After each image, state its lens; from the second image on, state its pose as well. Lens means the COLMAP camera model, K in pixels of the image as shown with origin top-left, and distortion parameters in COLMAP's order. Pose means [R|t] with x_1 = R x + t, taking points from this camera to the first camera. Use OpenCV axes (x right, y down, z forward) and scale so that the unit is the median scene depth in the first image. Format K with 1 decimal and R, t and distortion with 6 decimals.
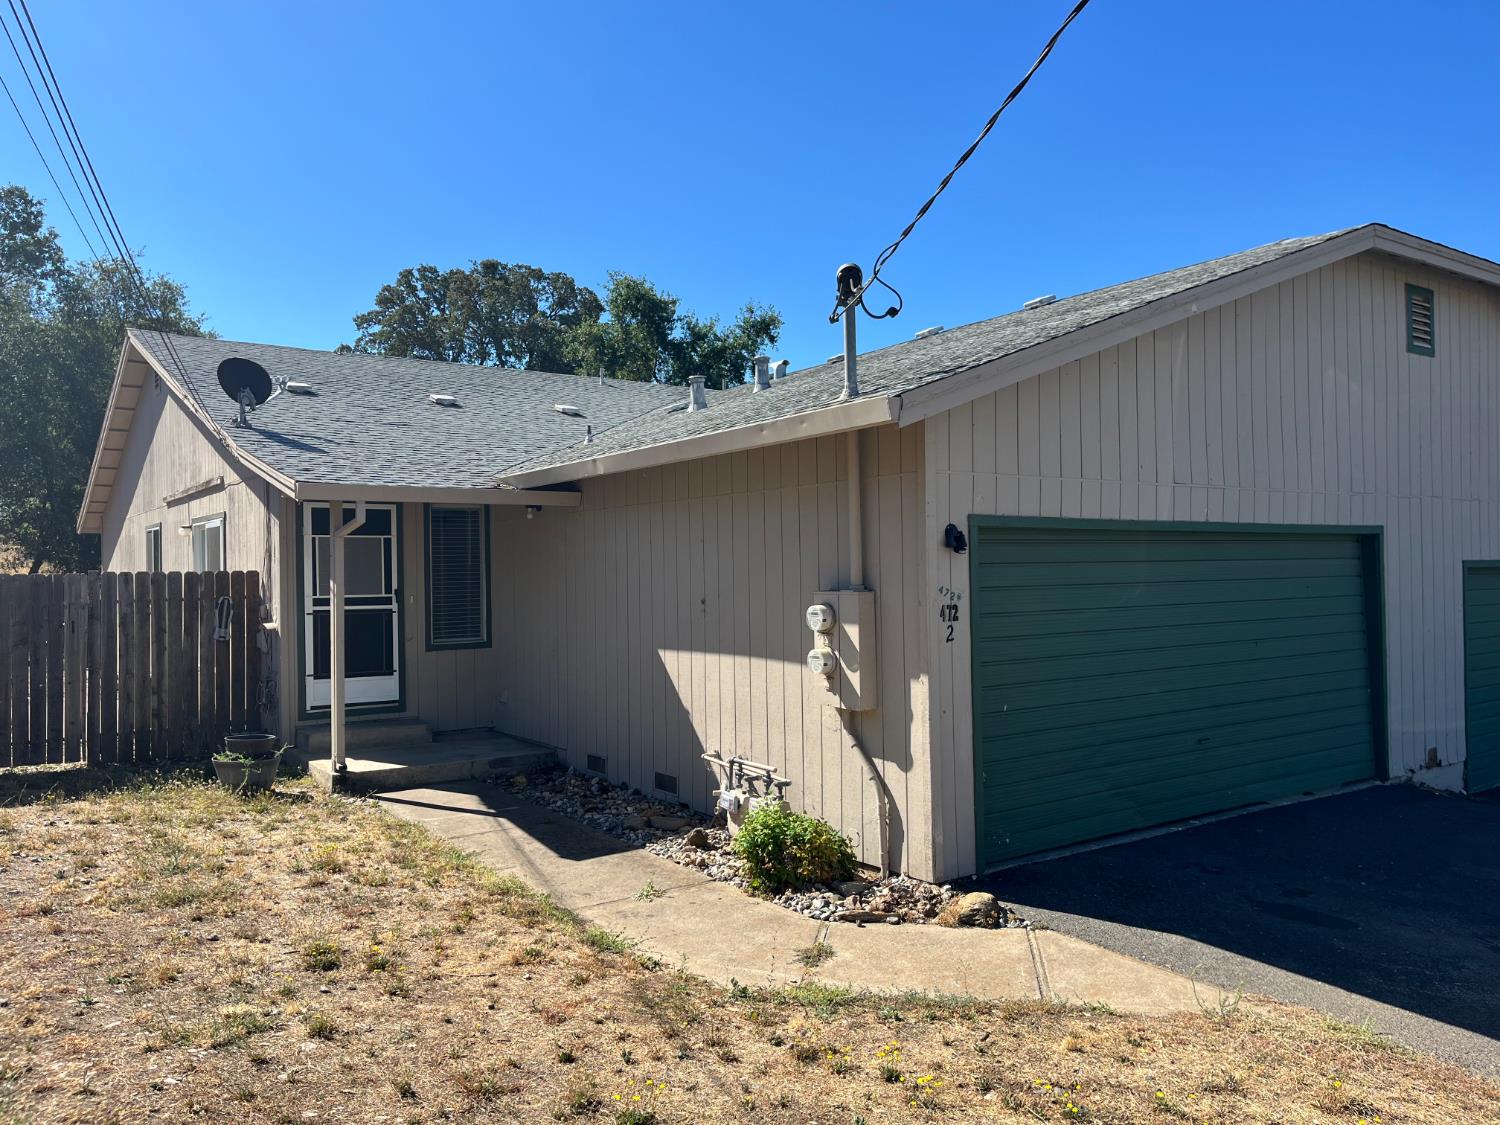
lens RADIAL K [[1122.9, 0, 750.0], [0, 1122.9, 562.5], [0, 0, 1]] dist [0.107328, -0.155763]
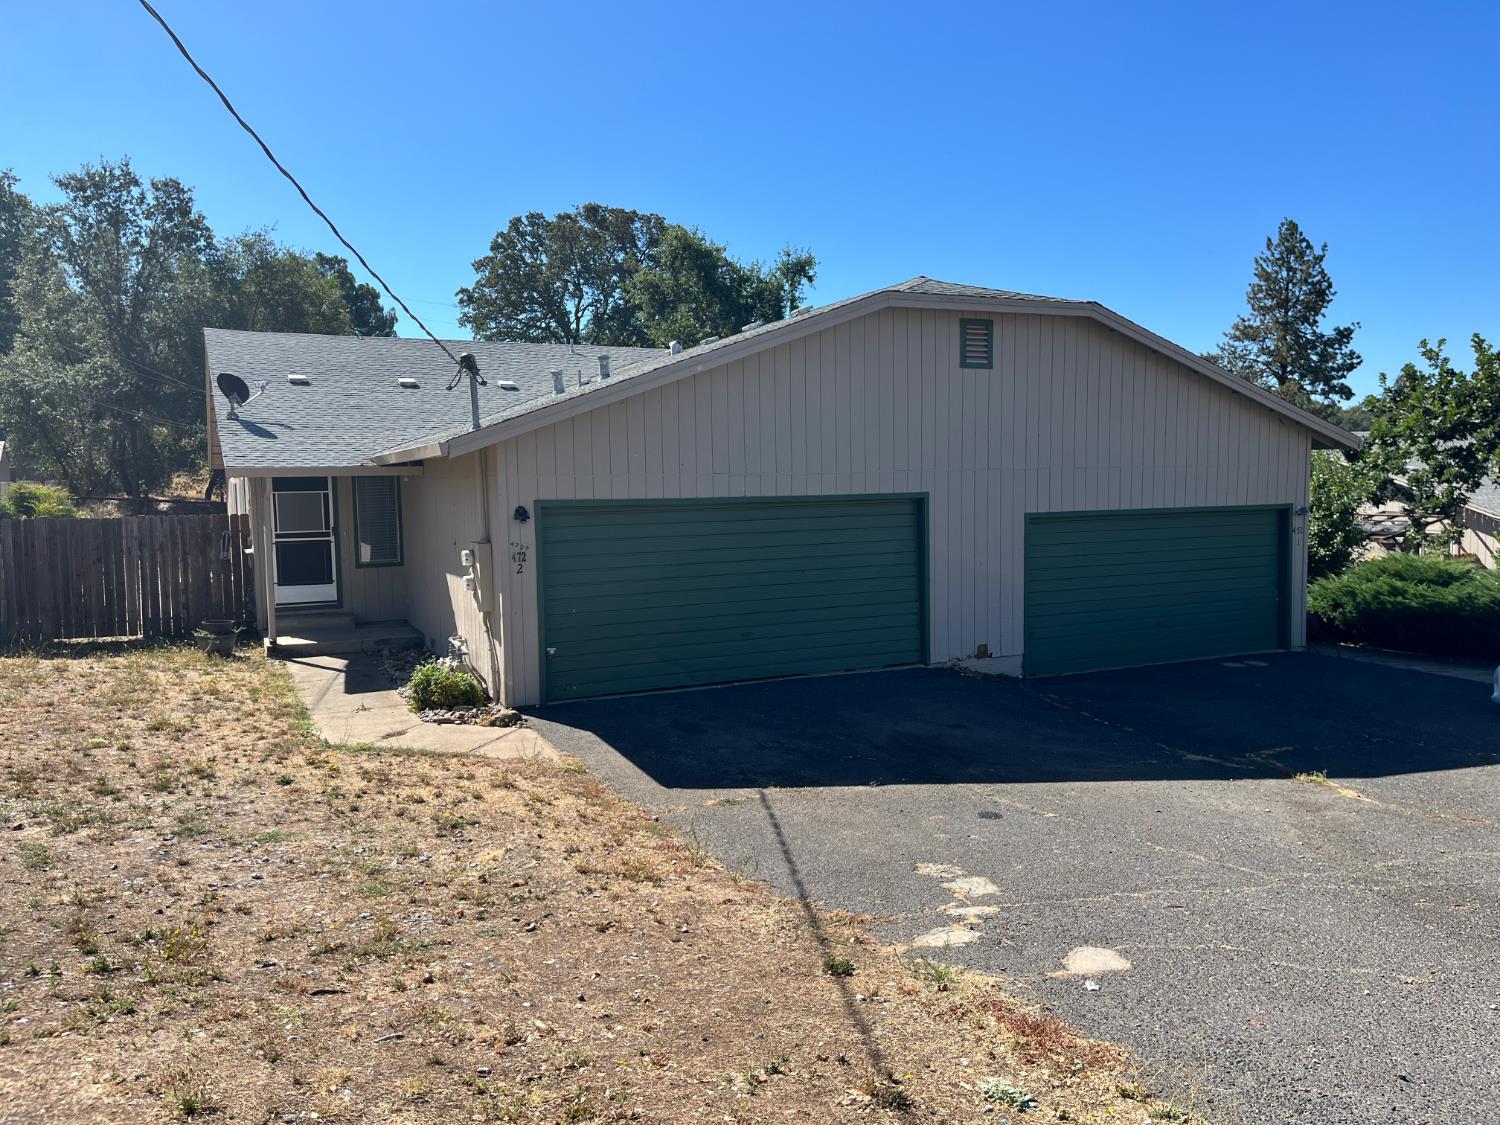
lens RADIAL K [[1122.9, 0, 750.0], [0, 1122.9, 562.5], [0, 0, 1]] dist [0.107328, -0.155763]
pose [[0.986461, 0.010802, -0.163638, 0.498457], [0.003186, 0.996377, 0.084981, -0.057570], [0.163963, -0.084352, 0.982853, -0.403934]]
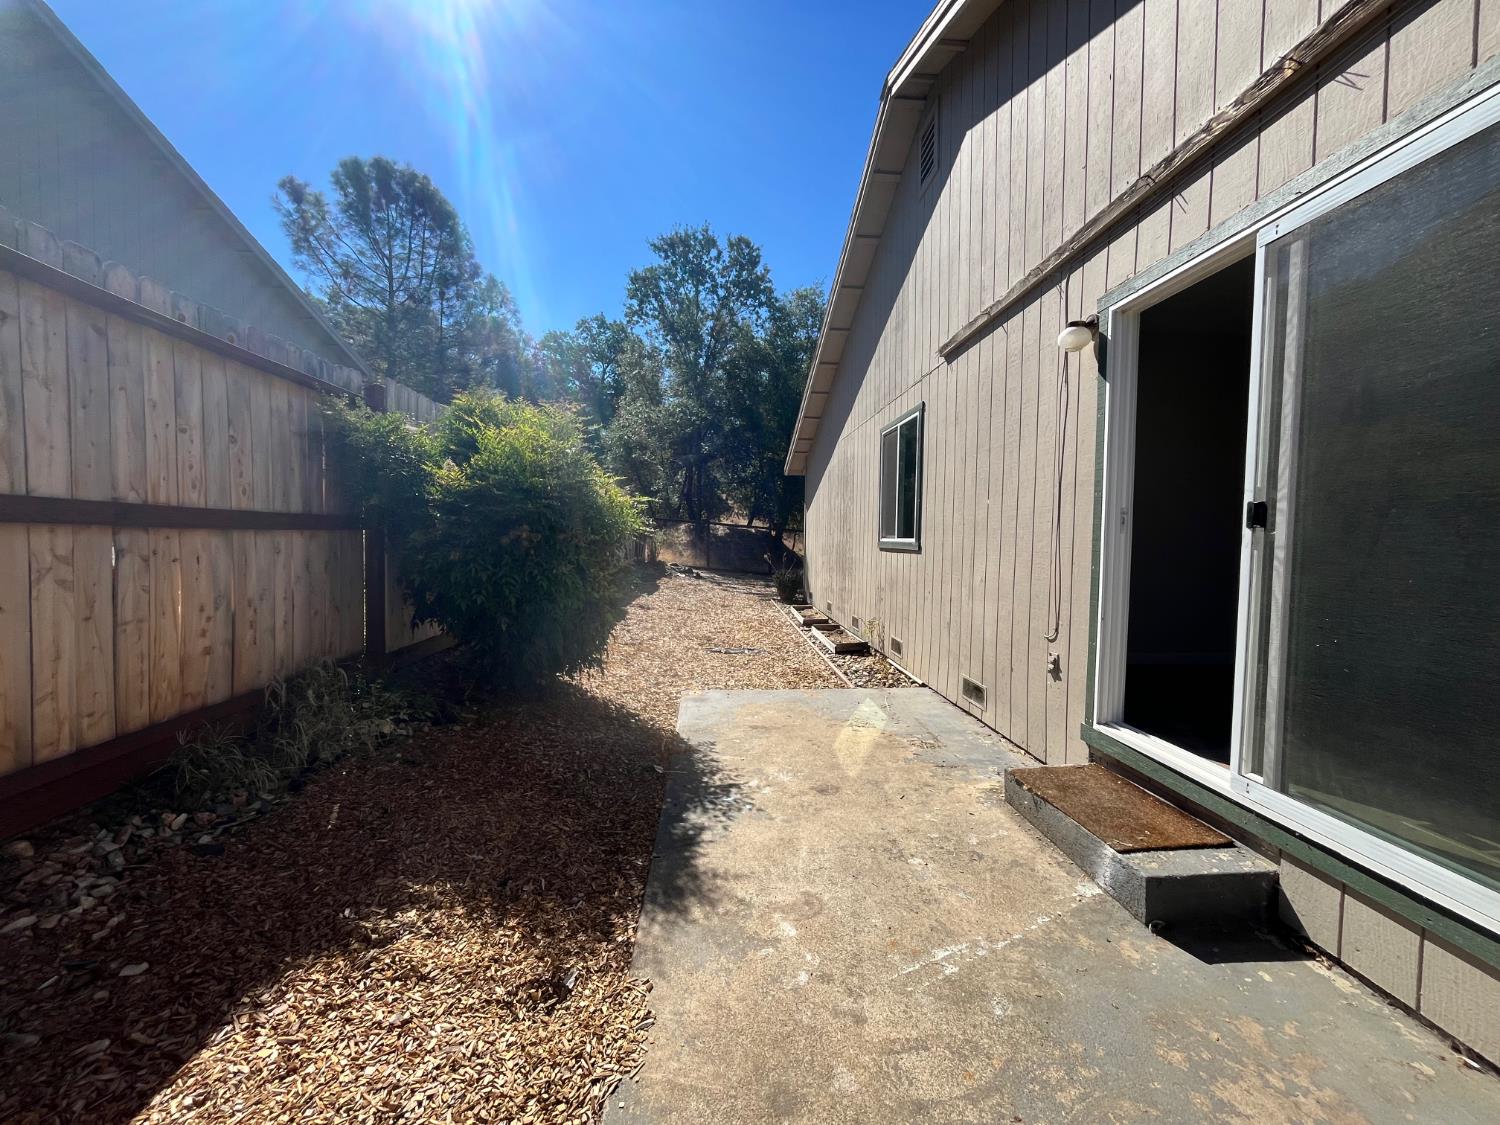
lens RADIAL K [[609.2, 0, 750.0], [0, 609.2, 562.5], [0, 0, 1]] dist [-0.002677, -0.000210]
pose [[0.846885, 0.040137, -0.530259, -0.667197], [-0.017290, 0.998699, 0.047982, 0.067691], [0.531494, -0.031467, 0.846477, 1.062149]]
